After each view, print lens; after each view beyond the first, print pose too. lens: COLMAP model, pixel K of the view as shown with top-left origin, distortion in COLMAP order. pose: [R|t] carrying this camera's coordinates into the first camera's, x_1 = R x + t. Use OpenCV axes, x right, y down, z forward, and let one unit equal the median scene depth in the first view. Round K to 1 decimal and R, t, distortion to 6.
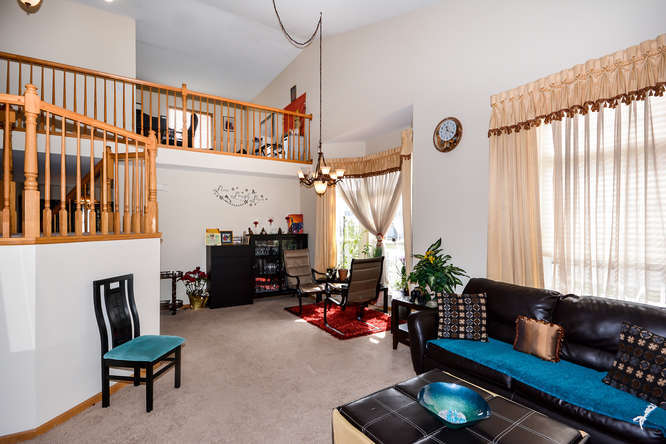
lens RADIAL K [[319.8, 0, 333.1], [0, 319.8, 223.4], [0, 0, 1]] dist [0.001512, 0.000154]
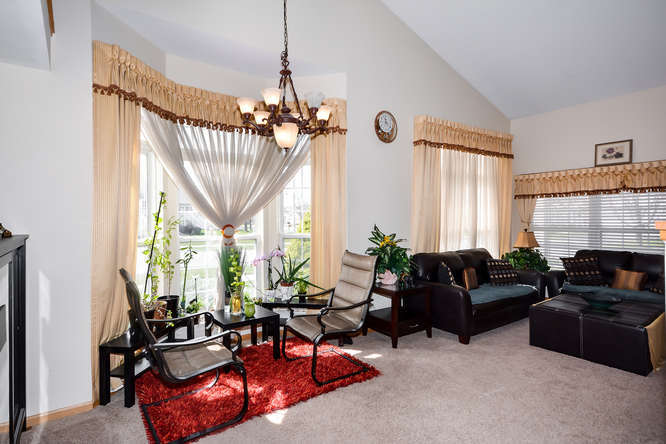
lens RADIAL K [[339.4, 0, 331.0], [0, 339.4, 219.4], [0, 0, 1]] dist [-0.000449, -0.000174]
pose [[-0.034869, 0.000792, 0.999392, -0.665650], [0.001123, 0.999999, -0.000753, 0.027804], [-0.999391, 0.001096, -0.034870, 1.065438]]
